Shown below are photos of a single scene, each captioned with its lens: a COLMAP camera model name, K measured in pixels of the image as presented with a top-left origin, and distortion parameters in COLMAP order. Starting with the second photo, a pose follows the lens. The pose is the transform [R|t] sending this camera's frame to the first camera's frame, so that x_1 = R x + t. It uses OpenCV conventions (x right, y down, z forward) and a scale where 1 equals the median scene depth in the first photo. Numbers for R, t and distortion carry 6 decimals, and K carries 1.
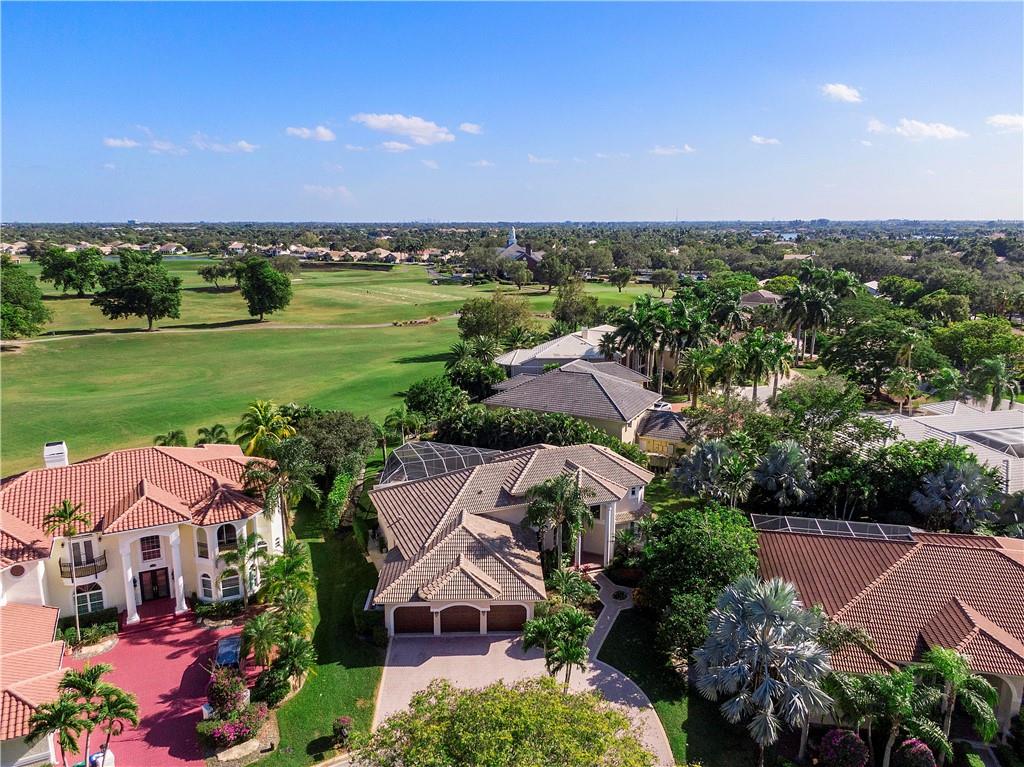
lens RADIAL K [[725.4, 0, 512.0], [0, 725.4, 383.5], [0, 0, 1]] dist [0.025758, -0.060031]
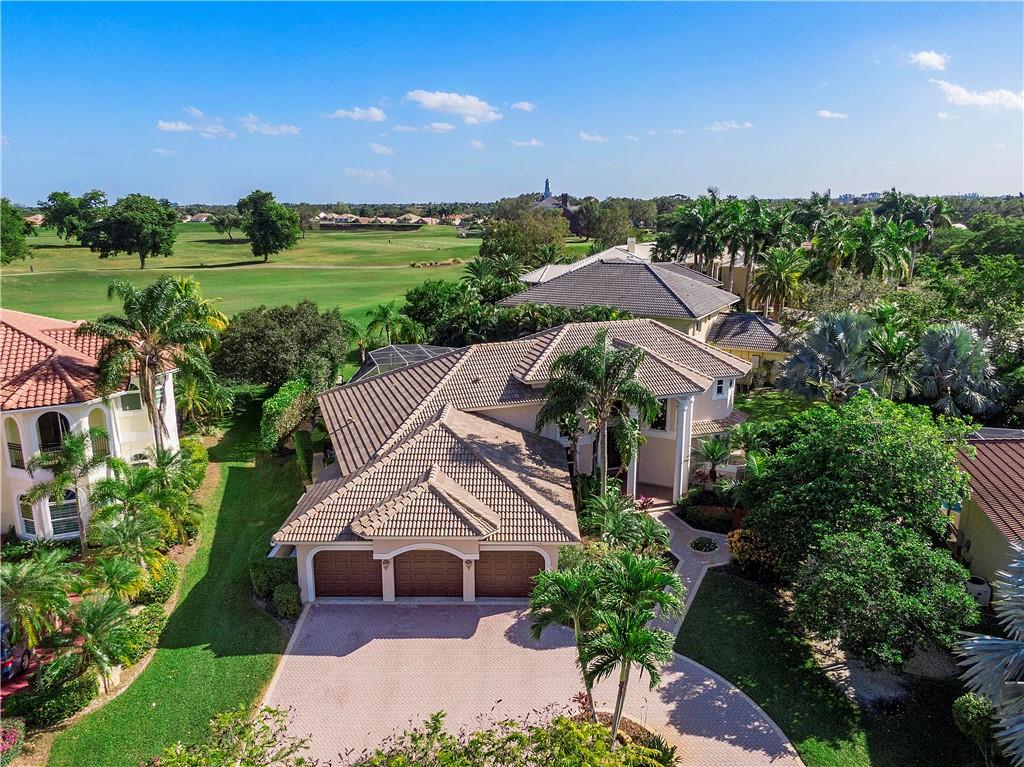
lens RADIAL K [[725.4, 0, 512.0], [0, 725.4, 383.5], [0, 0, 1]] dist [0.025758, -0.060031]
pose [[0.998704, 0.007464, -0.050344, 0.020038], [-0.006345, 0.999730, 0.022335, 0.147811], [0.050497, -0.021987, 0.998482, 0.401126]]
